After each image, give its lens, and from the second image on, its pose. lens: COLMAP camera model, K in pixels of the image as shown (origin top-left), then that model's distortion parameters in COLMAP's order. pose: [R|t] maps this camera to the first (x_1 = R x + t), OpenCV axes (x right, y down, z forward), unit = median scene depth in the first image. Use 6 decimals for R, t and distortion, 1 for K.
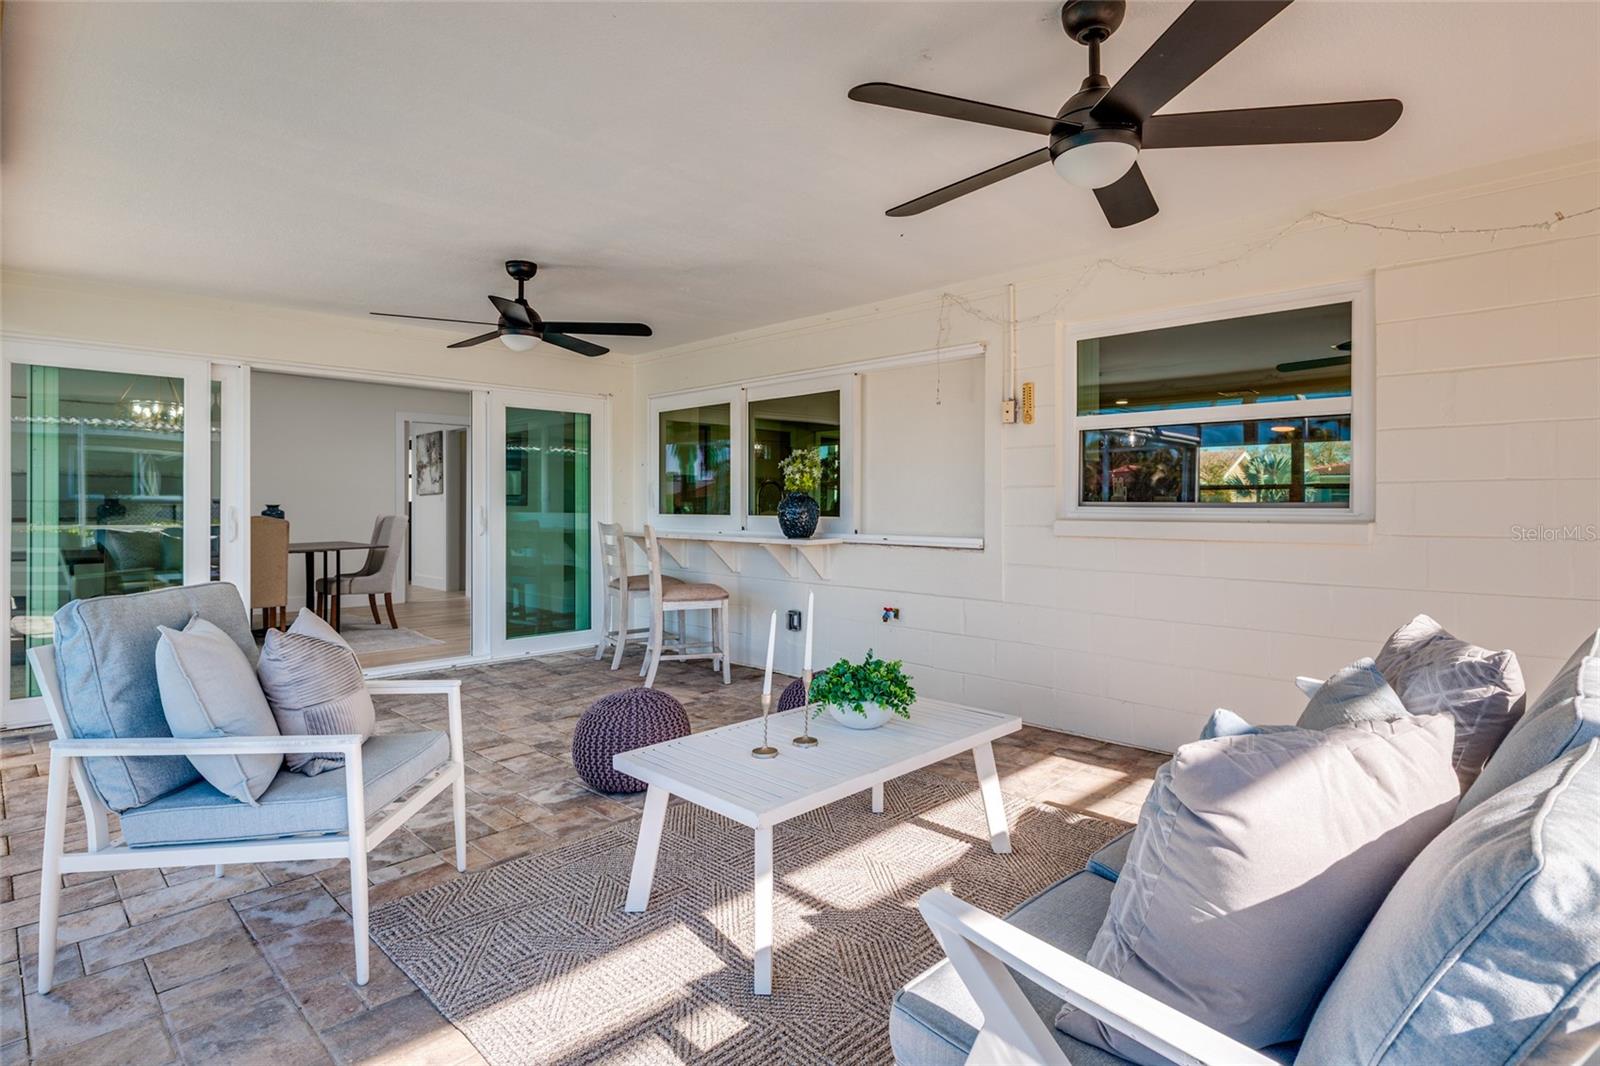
lens RADIAL K [[824.2, 0, 834.1], [0, 824.2, 504.7], [0, 0, 1]] dist [-0.000448, -0.000013]
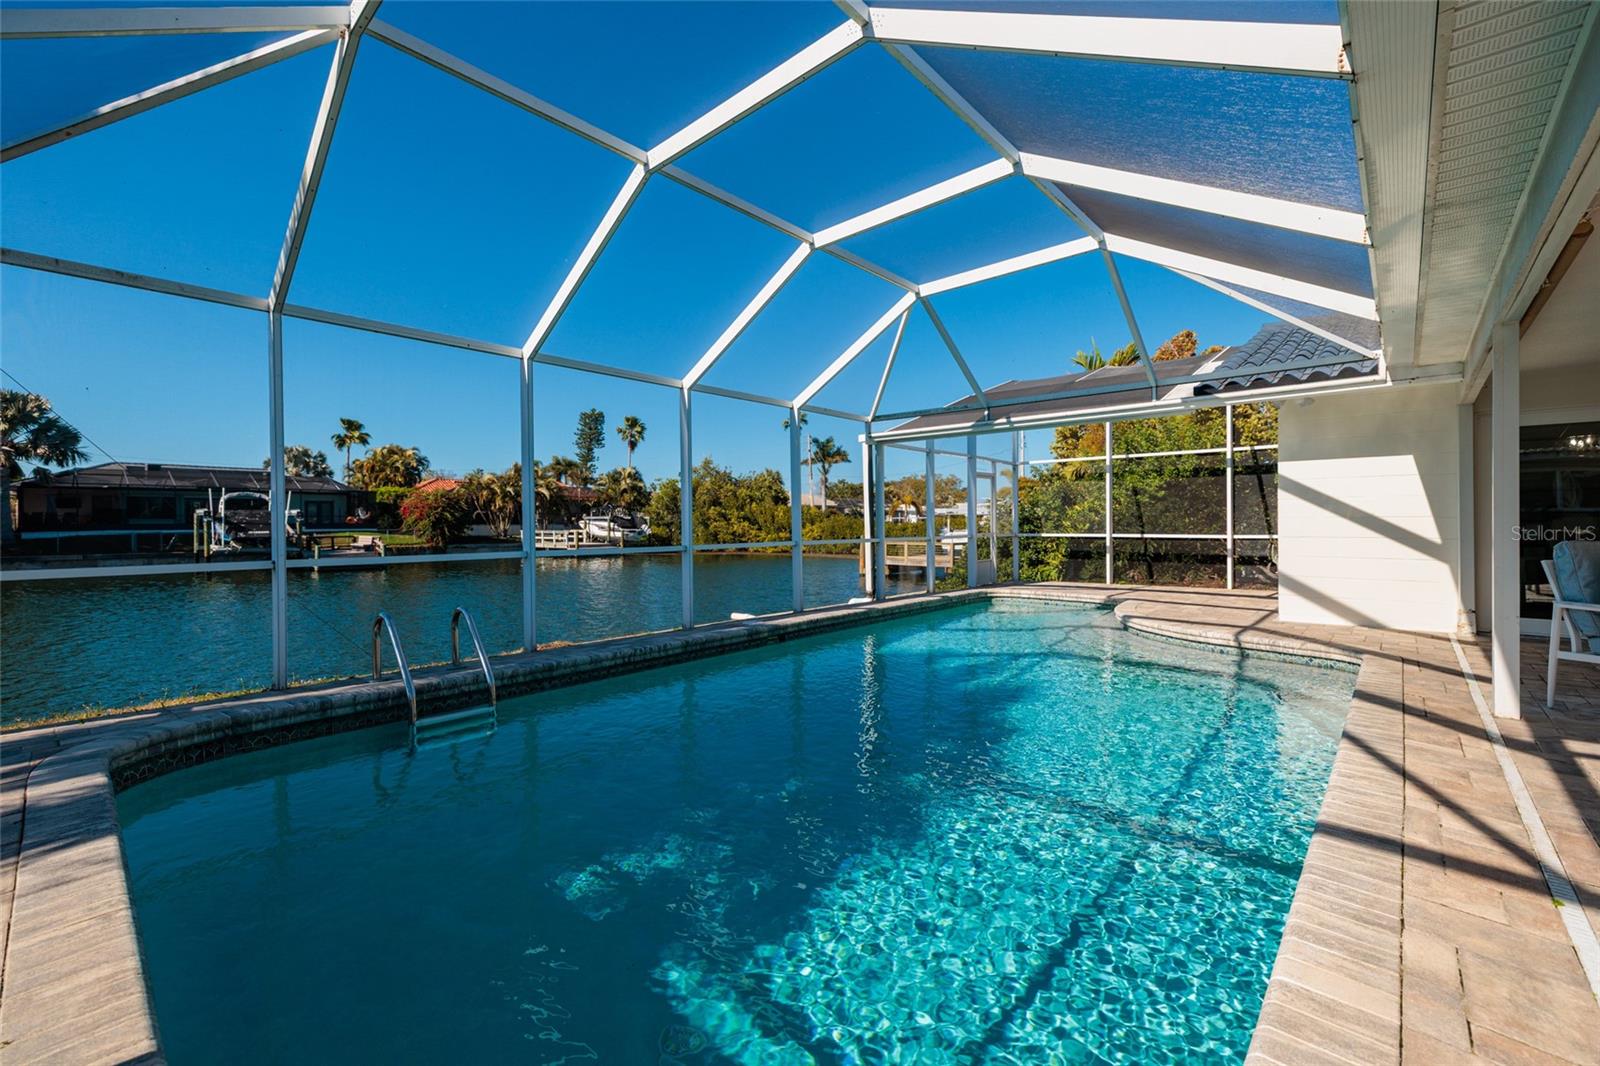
lens RADIAL K [[677.4, 0, 800.6], [0, 677.4, 526.1], [0, 0, 1]] dist [0.000979, -0.000109]
pose [[0.034618, 0.003912, -0.999393, 0.424498], [0.003067, 0.999987, 0.004020, 0.030217], [0.999396, -0.003204, 0.034605, -0.568174]]
